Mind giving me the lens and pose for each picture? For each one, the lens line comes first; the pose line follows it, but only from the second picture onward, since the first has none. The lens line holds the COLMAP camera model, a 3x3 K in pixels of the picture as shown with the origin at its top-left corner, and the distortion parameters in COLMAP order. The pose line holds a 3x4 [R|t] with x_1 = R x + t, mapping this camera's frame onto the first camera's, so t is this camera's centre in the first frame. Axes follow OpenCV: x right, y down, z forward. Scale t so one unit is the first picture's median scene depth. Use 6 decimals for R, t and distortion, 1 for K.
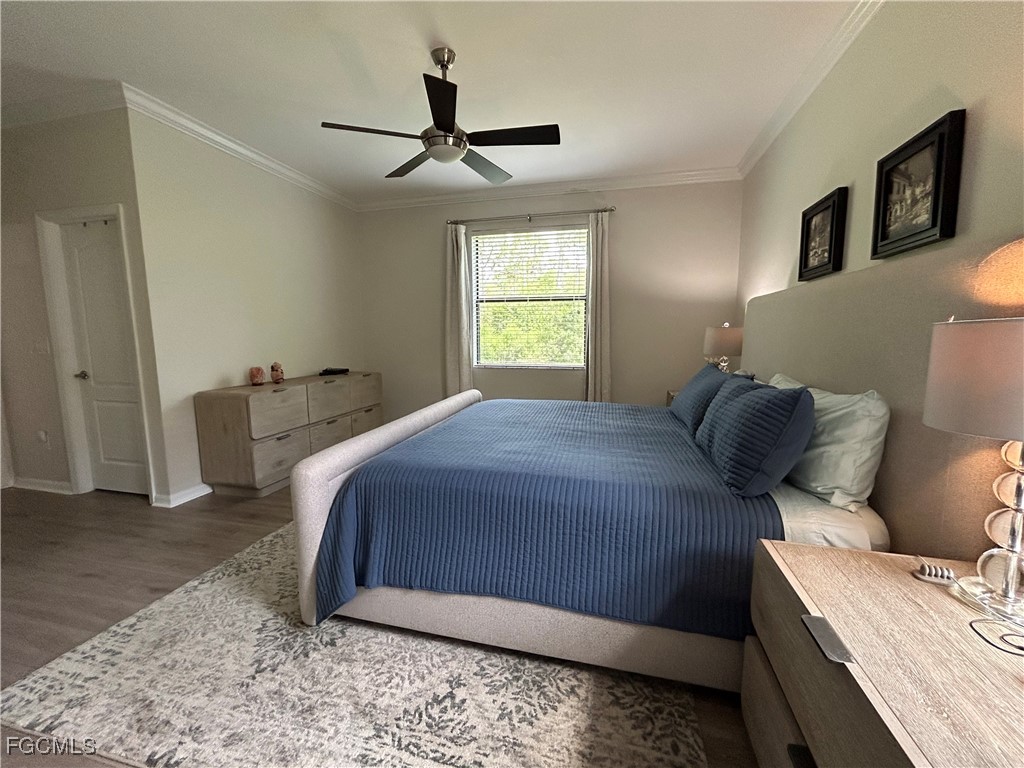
lens RADIAL K [[414.5, 0, 513.2], [0, 414.5, 380.3], [0, 0, 1]] dist [-0.002375, 0.000420]
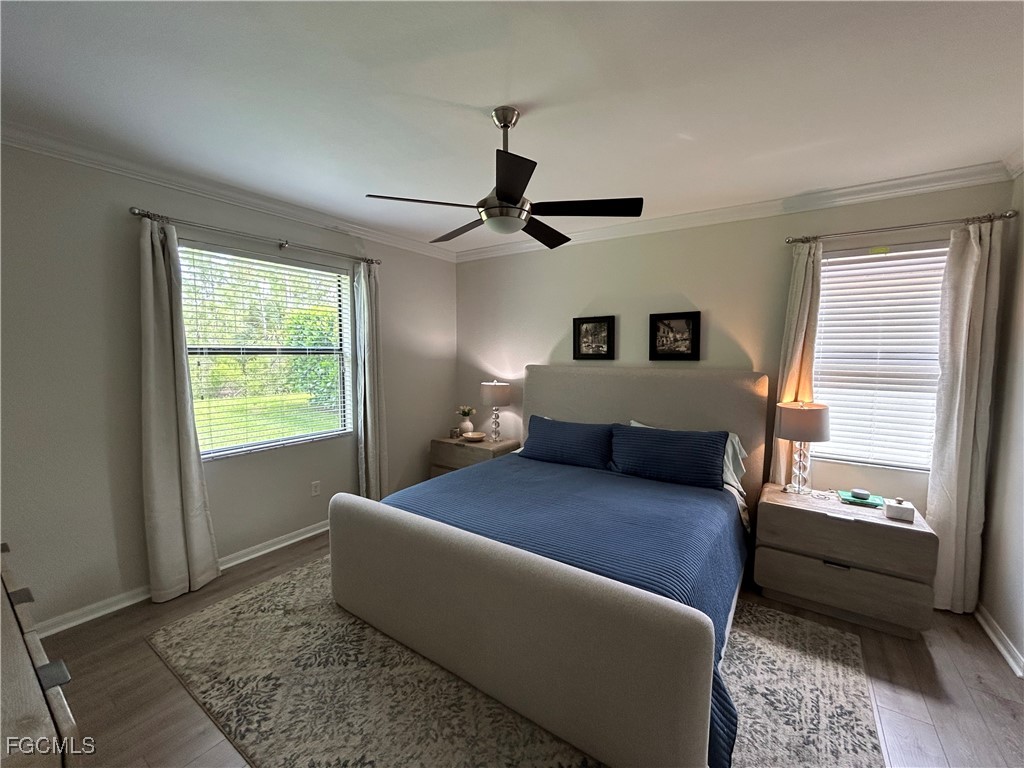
lens RADIAL K [[414.5, 0, 513.2], [0, 414.5, 380.3], [0, 0, 1]] dist [-0.002375, 0.000420]
pose [[0.338572, -0.068225, 0.938464, -1.111561], [0.102814, 0.994078, 0.035175, -0.289315], [-0.935306, 0.084578, 0.343582, 0.807200]]
